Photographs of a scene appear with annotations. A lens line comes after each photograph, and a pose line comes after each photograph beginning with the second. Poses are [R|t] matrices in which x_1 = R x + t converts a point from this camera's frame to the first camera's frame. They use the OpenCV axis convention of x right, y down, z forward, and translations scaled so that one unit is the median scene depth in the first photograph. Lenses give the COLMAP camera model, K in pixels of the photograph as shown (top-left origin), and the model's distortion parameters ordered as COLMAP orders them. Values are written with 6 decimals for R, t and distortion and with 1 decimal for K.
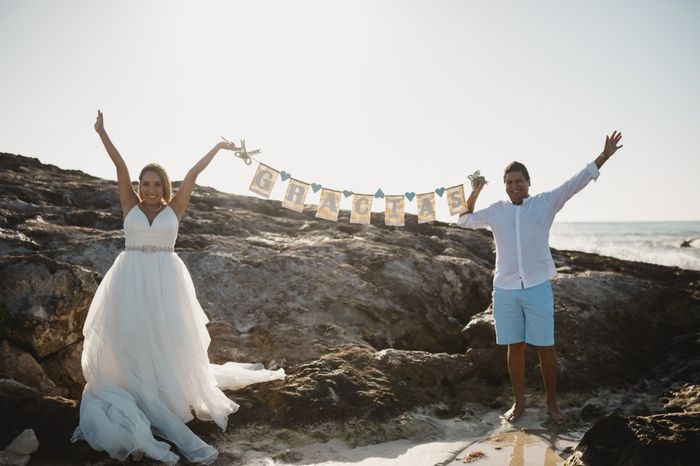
lens RADIAL K [[665.6, 0, 350.0], [0, 665.6, 233.0], [0, 0, 1]] dist [-0.066214, 0.098992]
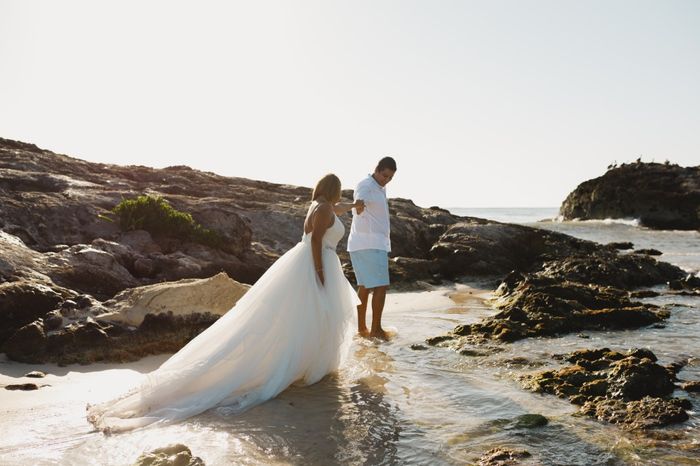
lens RADIAL K [[675.3, 0, 335.5], [0, 675.3, 234.6], [0, 0, 1]] dist [-0.058263, 0.071092]
pose [[0.983876, -0.001312, 0.178848, -0.379905], [-0.002727, 0.999747, 0.022333, 0.053641], [-0.178832, -0.022461, 0.983623, -0.716630]]
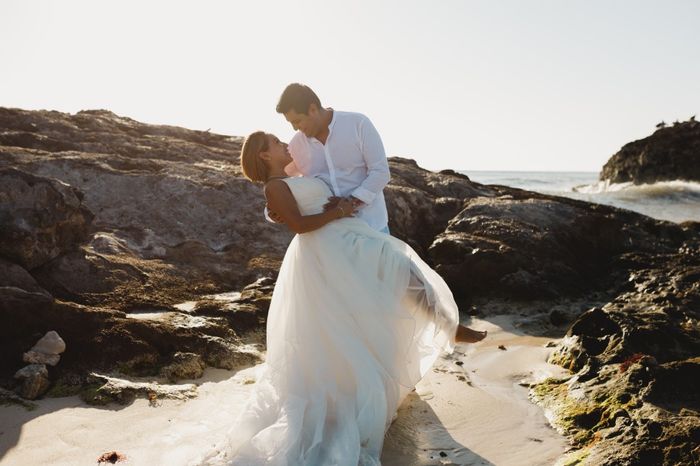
lens RADIAL K [[675.3, 0, 335.5], [0, 675.3, 234.6], [0, 0, 1]] dist [-0.058263, 0.071092]
pose [[0.989122, 0.002166, 0.147080, -0.119246], [-0.014065, 0.996703, 0.079910, 0.036686], [-0.146422, -0.081109, 0.985891, -0.026594]]
